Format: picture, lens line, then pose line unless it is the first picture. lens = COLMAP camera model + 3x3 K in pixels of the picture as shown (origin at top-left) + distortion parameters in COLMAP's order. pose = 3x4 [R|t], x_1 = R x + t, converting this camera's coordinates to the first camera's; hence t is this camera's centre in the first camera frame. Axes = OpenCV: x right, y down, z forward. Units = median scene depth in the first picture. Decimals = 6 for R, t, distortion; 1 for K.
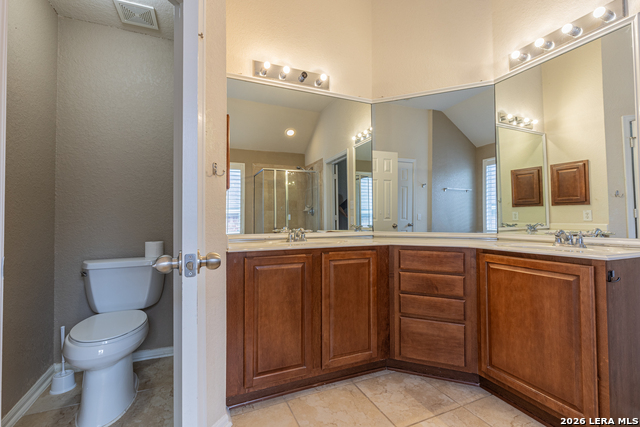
lens RADIAL K [[287.5, 0, 316.9], [0, 287.5, 212.2], [0, 0, 1]] dist [0.010657, -0.002565]
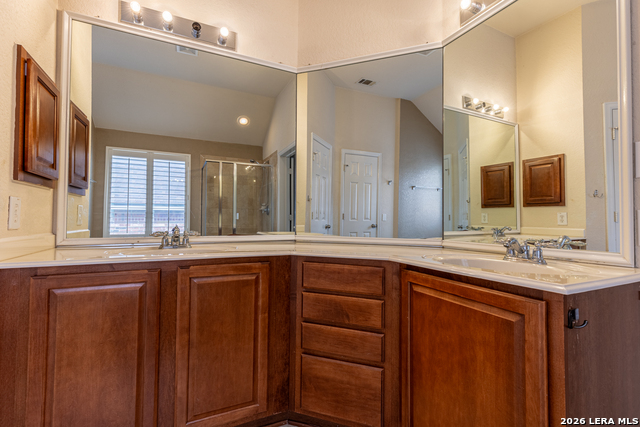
lens RADIAL K [[287.5, 0, 319.7], [0, 287.5, 213.3], [0, 0, 1]] dist [0.010657, -0.002565]
pose [[0.999307, 0.013430, 0.034714, 0.274056], [-0.013539, 0.999904, 0.002893, 0.004603], [-0.034671, -0.003361, 0.999393, 0.246361]]
